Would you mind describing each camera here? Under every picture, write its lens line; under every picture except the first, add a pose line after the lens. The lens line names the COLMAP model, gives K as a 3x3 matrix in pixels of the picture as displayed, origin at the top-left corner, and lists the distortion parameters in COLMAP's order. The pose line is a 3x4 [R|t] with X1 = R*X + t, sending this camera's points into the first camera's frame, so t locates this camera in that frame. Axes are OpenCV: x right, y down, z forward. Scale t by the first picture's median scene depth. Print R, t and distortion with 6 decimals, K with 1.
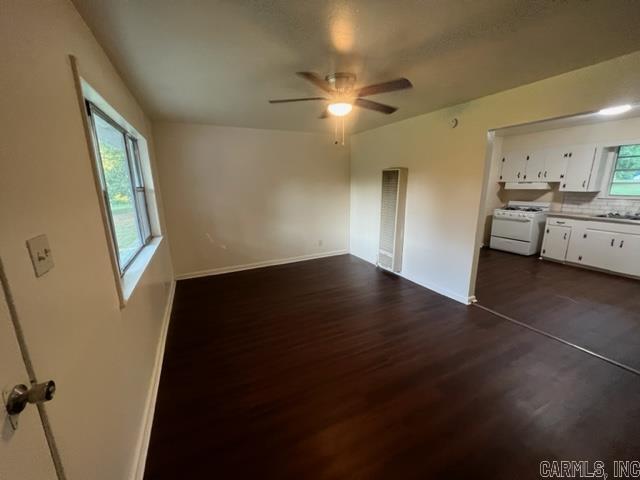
lens RADIAL K [[256.5, 0, 320.4], [0, 256.5, 237.4], [0, 0, 1]] dist [0.007149, -0.000901]
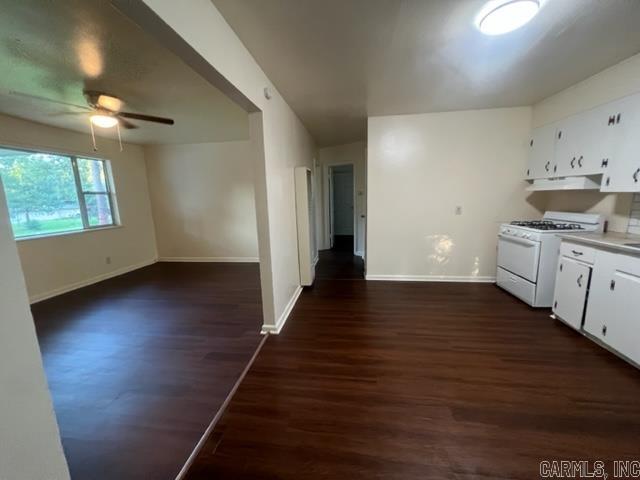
lens RADIAL K [[256.5, 0, 314.5], [0, 256.5, 239.9], [0, 0, 1]] dist [0.007149, -0.000901]
pose [[0.826937, 0.088706, -0.555253, 0.757787], [-0.105068, 0.994462, 0.002395, -0.029240], [0.552391, 0.056359, 0.831678, 0.277207]]
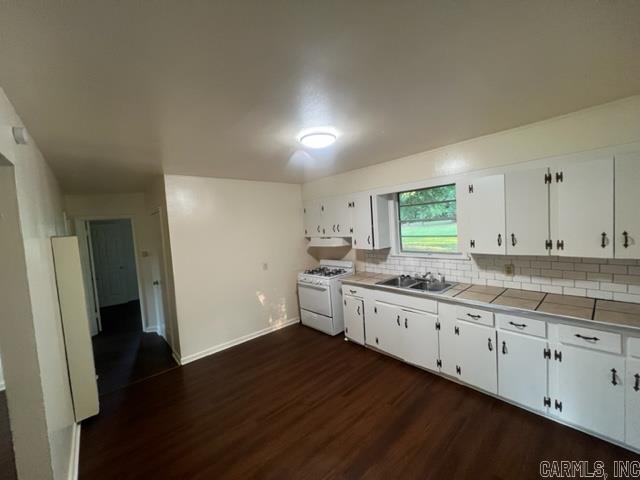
lens RADIAL K [[256.5, 0, 320.6], [0, 256.5, 241.4], [0, 0, 1]] dist [0.007149, -0.000901]
pose [[0.961347, -0.063569, 0.267903, 0.630998], [0.106110, 0.983364, -0.147430, -0.097748], [-0.254074, 0.170159, 0.952099, 0.284681]]
